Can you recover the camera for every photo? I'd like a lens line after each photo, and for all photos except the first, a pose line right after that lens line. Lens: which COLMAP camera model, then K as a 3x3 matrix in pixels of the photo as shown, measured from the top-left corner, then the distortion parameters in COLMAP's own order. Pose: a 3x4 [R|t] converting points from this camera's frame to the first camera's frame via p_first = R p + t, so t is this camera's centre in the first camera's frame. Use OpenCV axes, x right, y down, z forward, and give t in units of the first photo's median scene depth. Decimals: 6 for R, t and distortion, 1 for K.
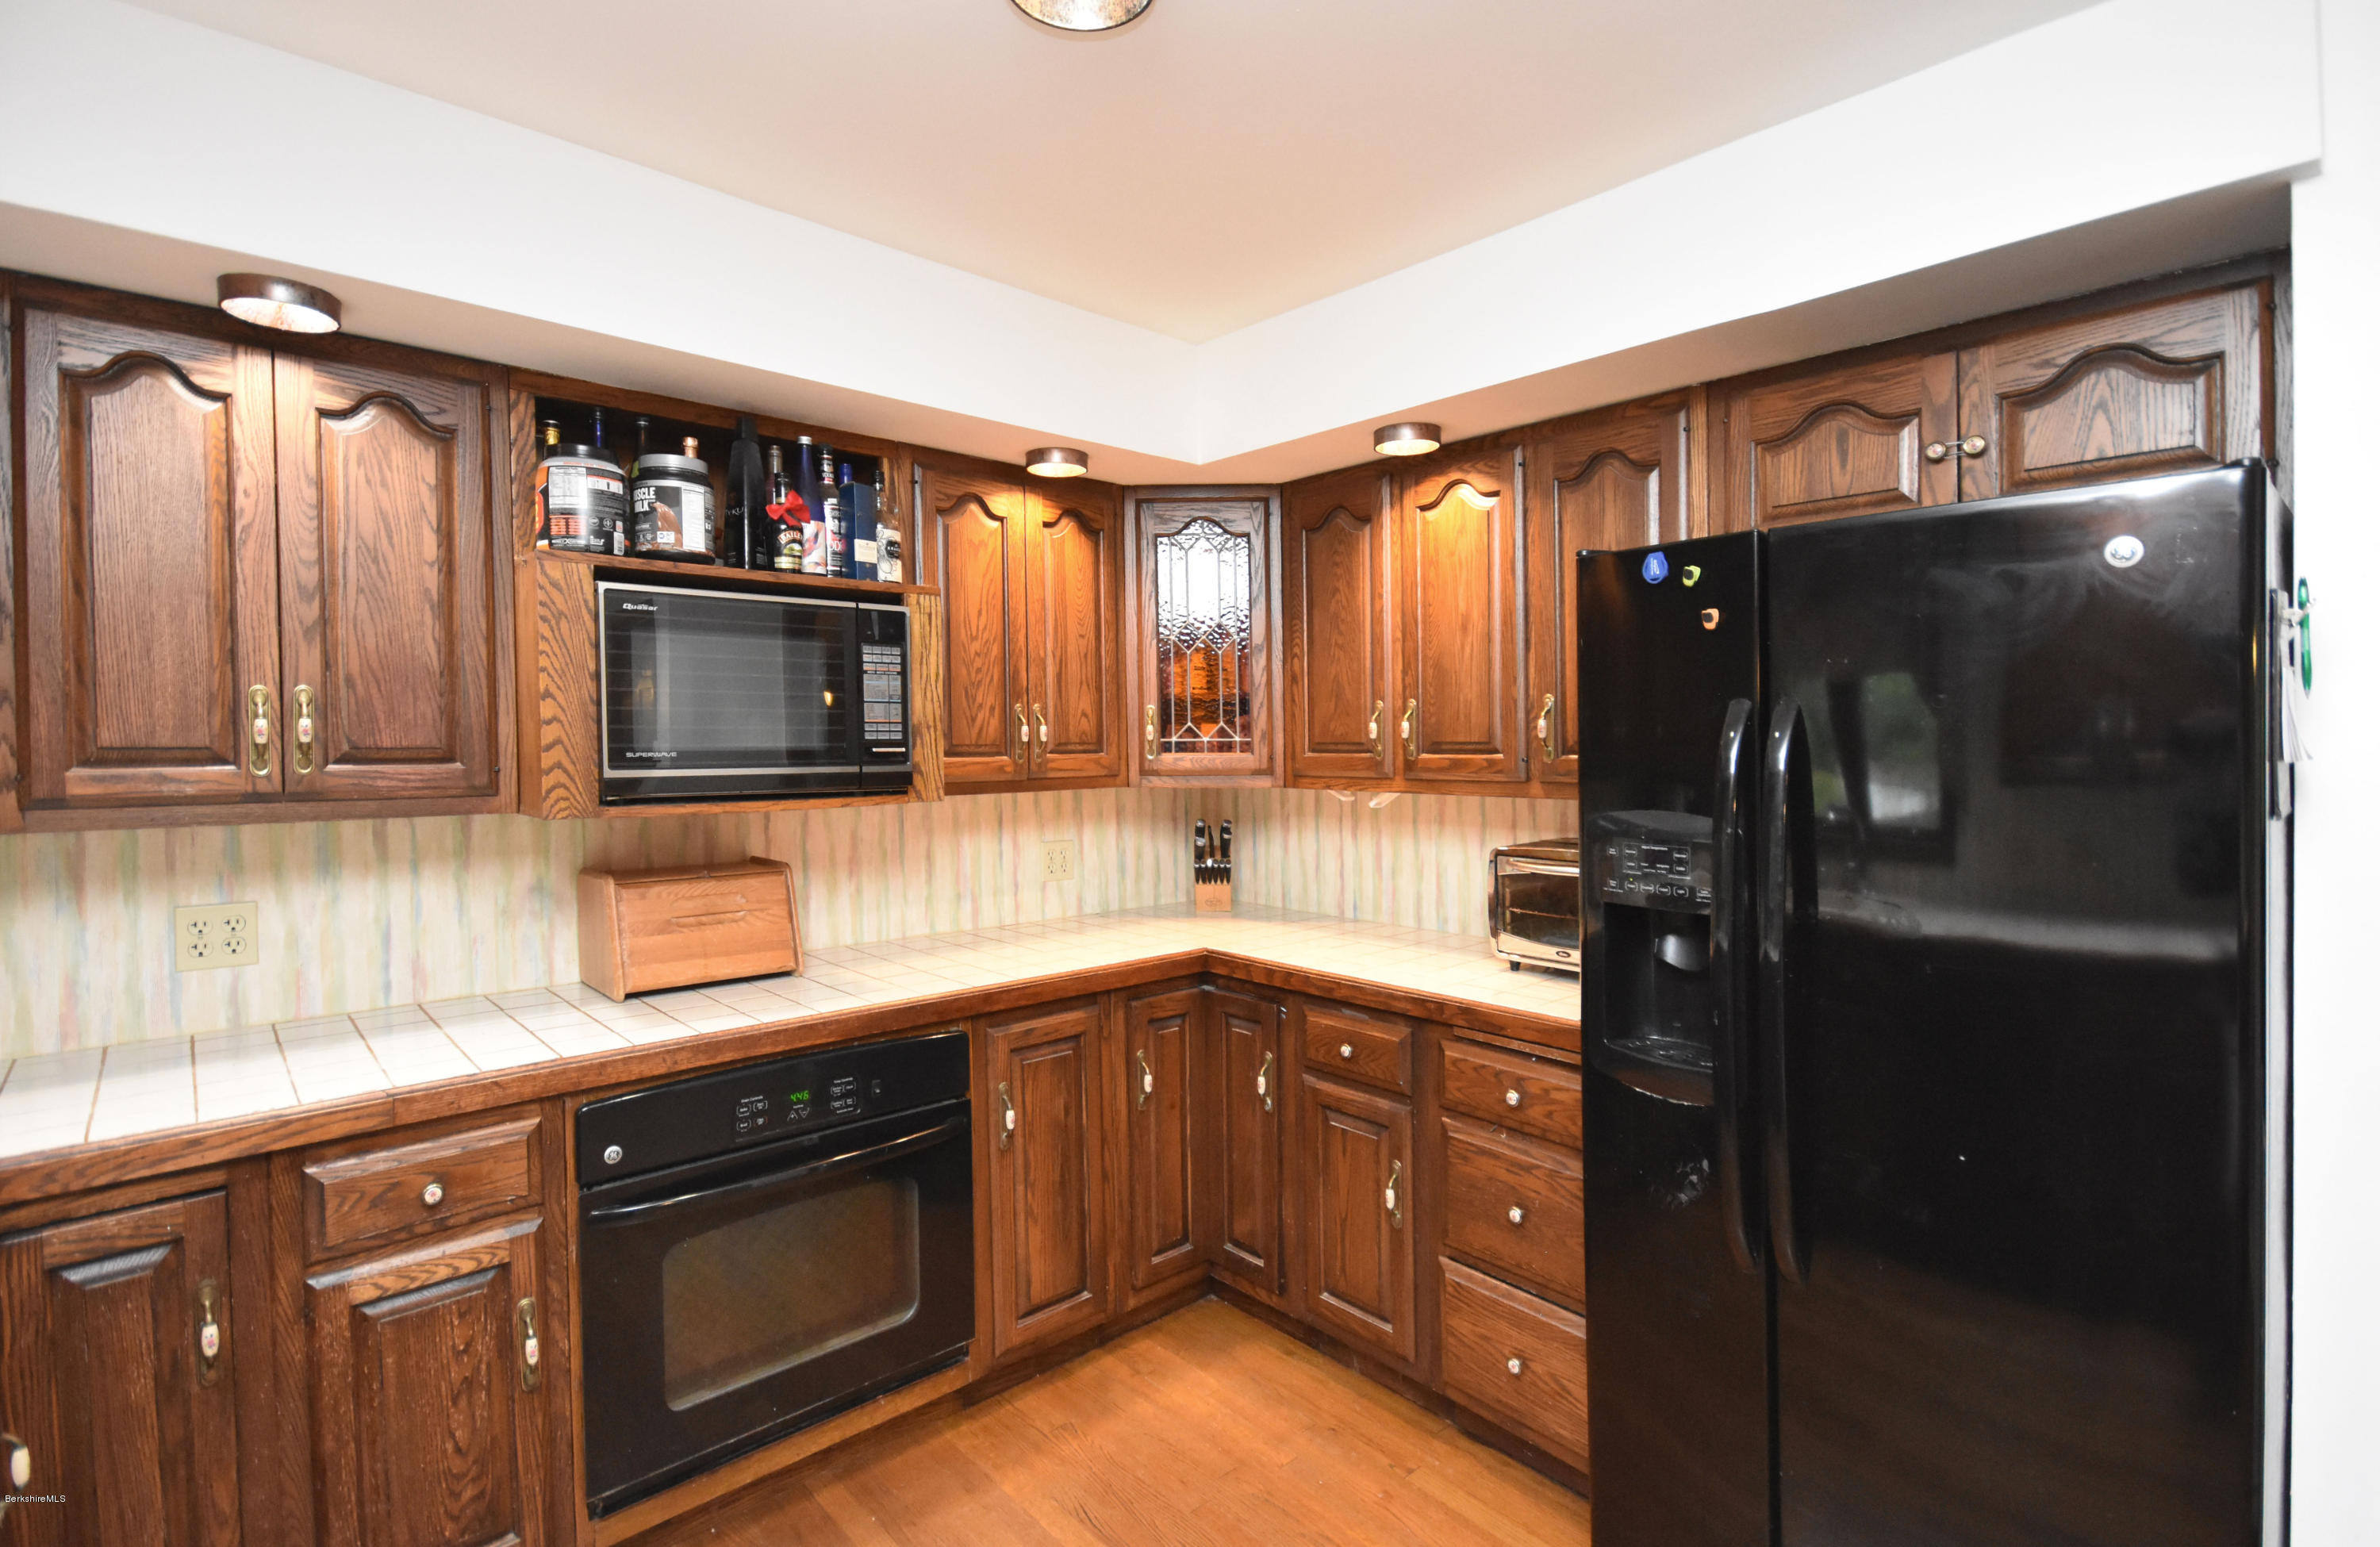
lens RADIAL K [[1156.5, 0, 1190.0], [0, 1156.5, 773.5], [0, 0, 1]] dist [0.022500, -0.017099]
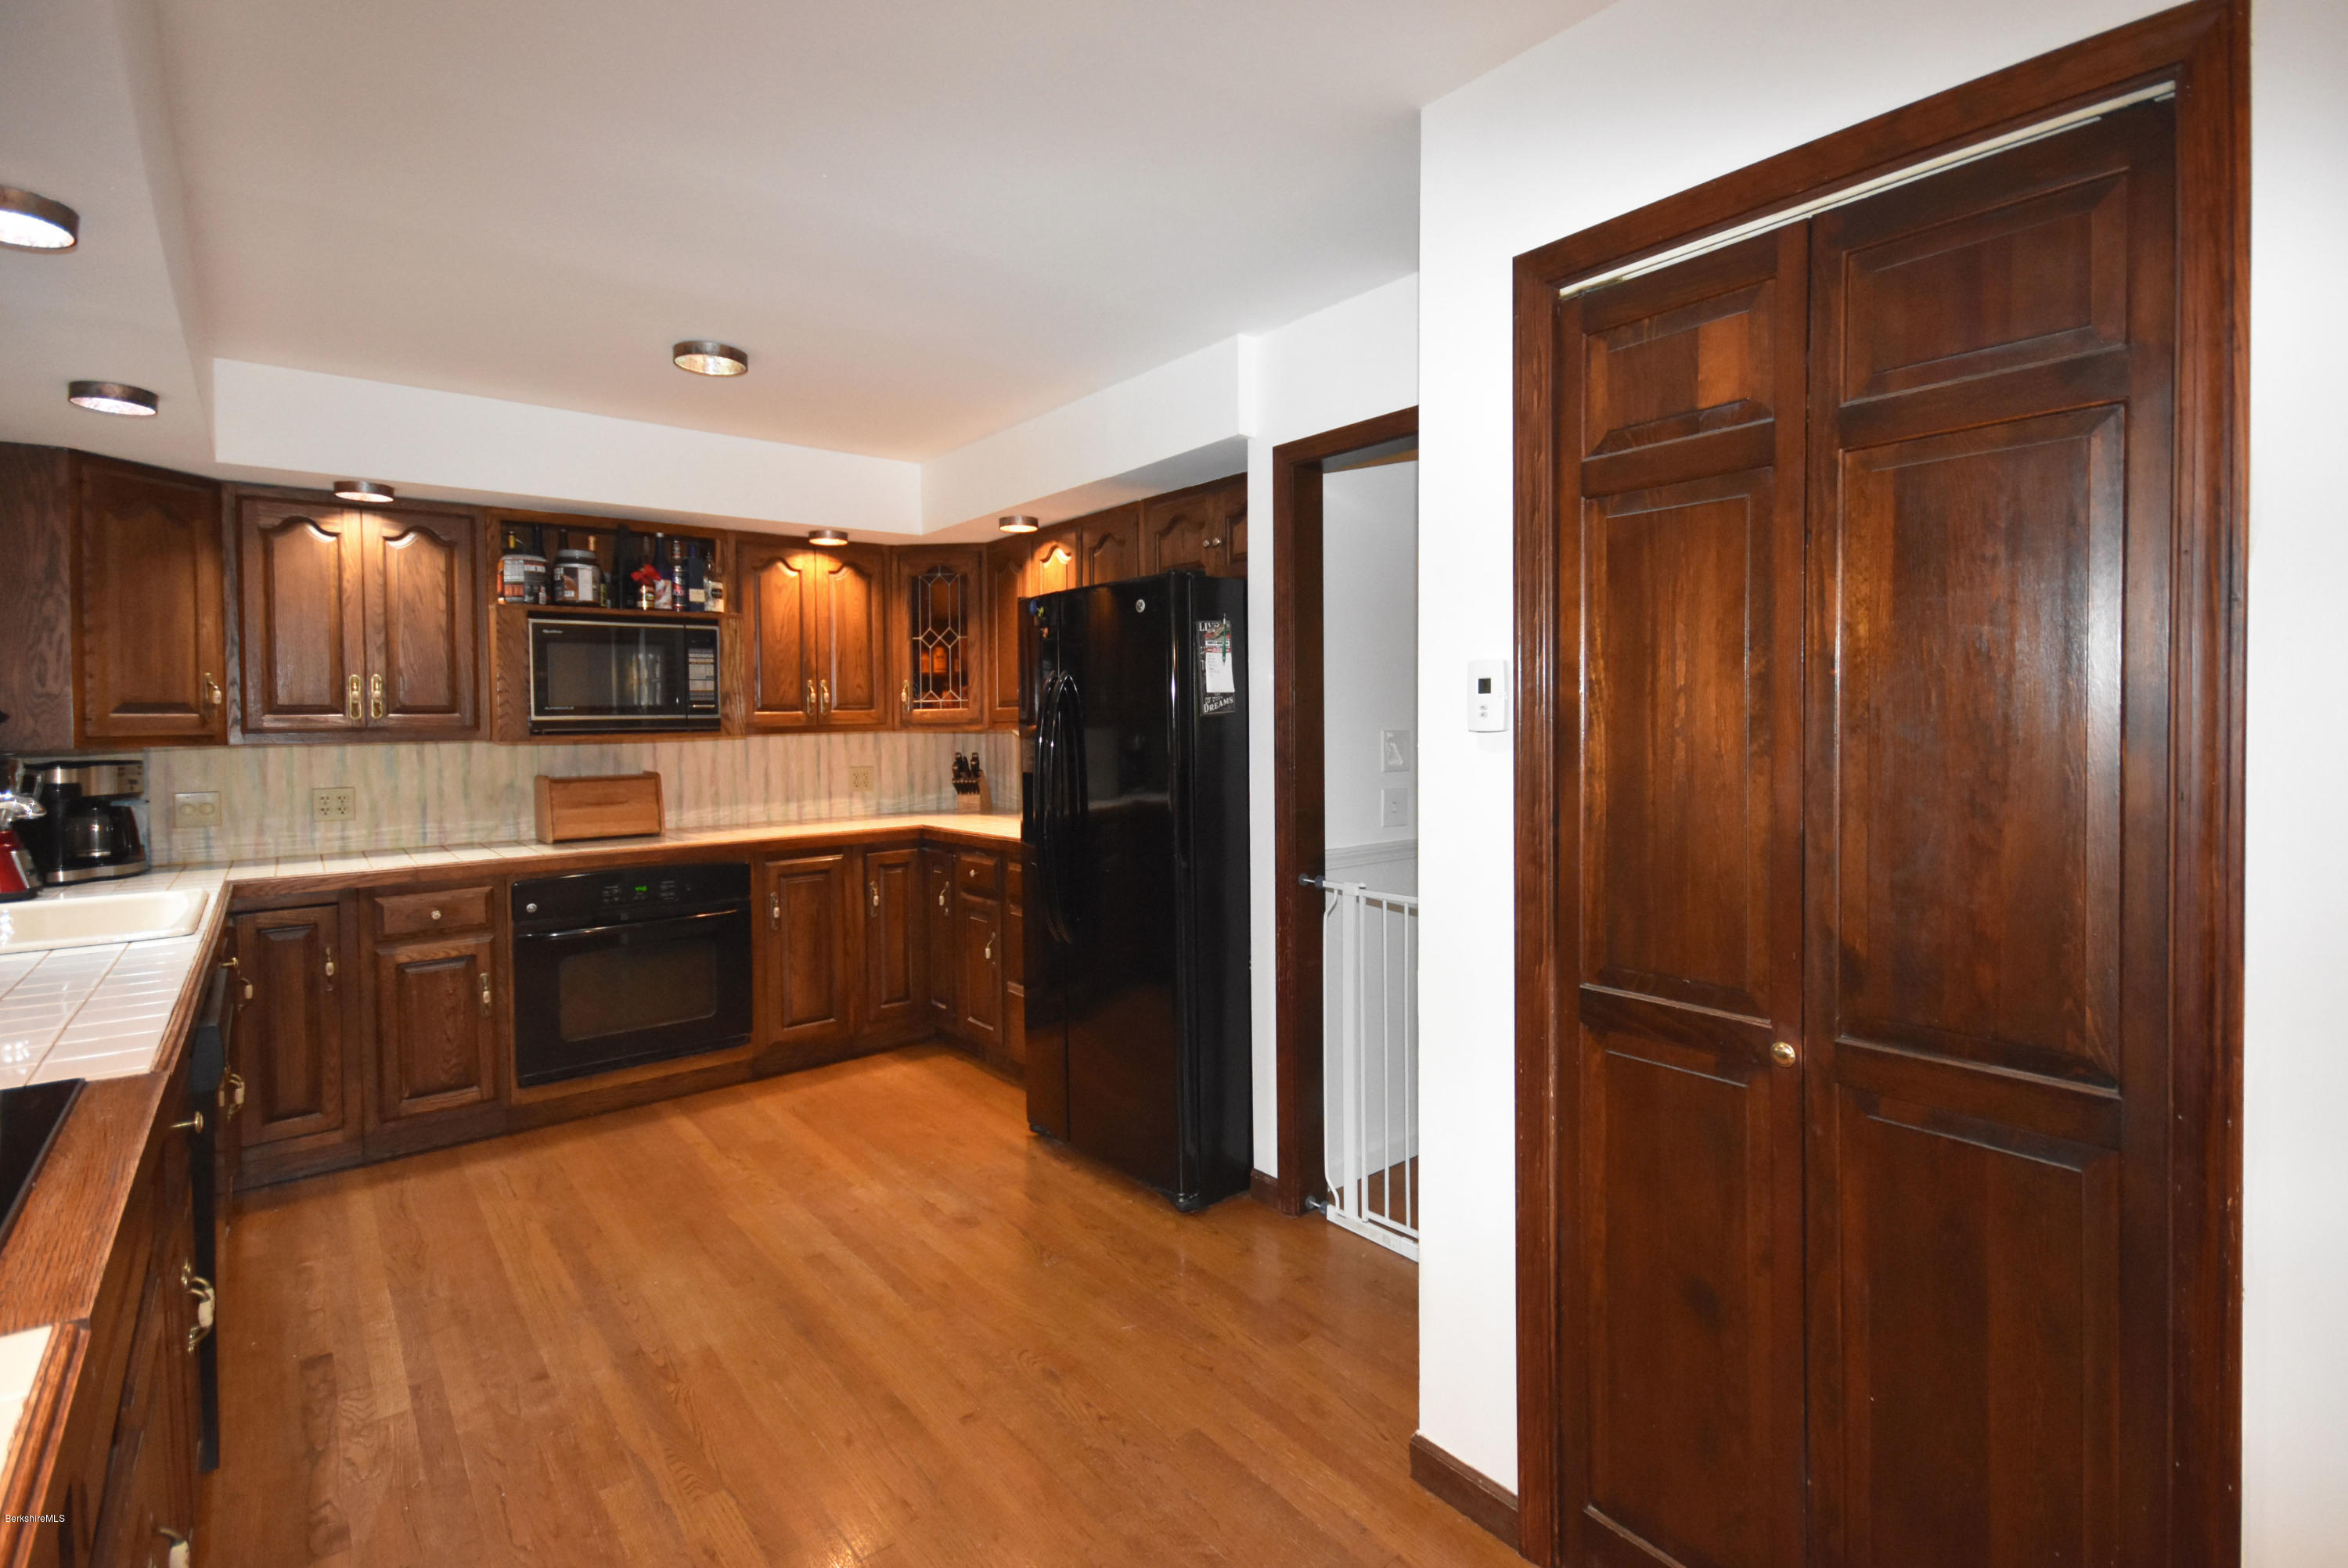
lens RADIAL K [[1112.3, 0, 1230.9], [0, 1112.3, 729.7], [0, 0, 1]] dist [0.046385, -0.023747]
pose [[0.999654, -0.014057, -0.022217, 0.639947], [0.013642, 0.999732, -0.018689, 0.064468], [0.022474, 0.018379, 0.999578, -0.779992]]
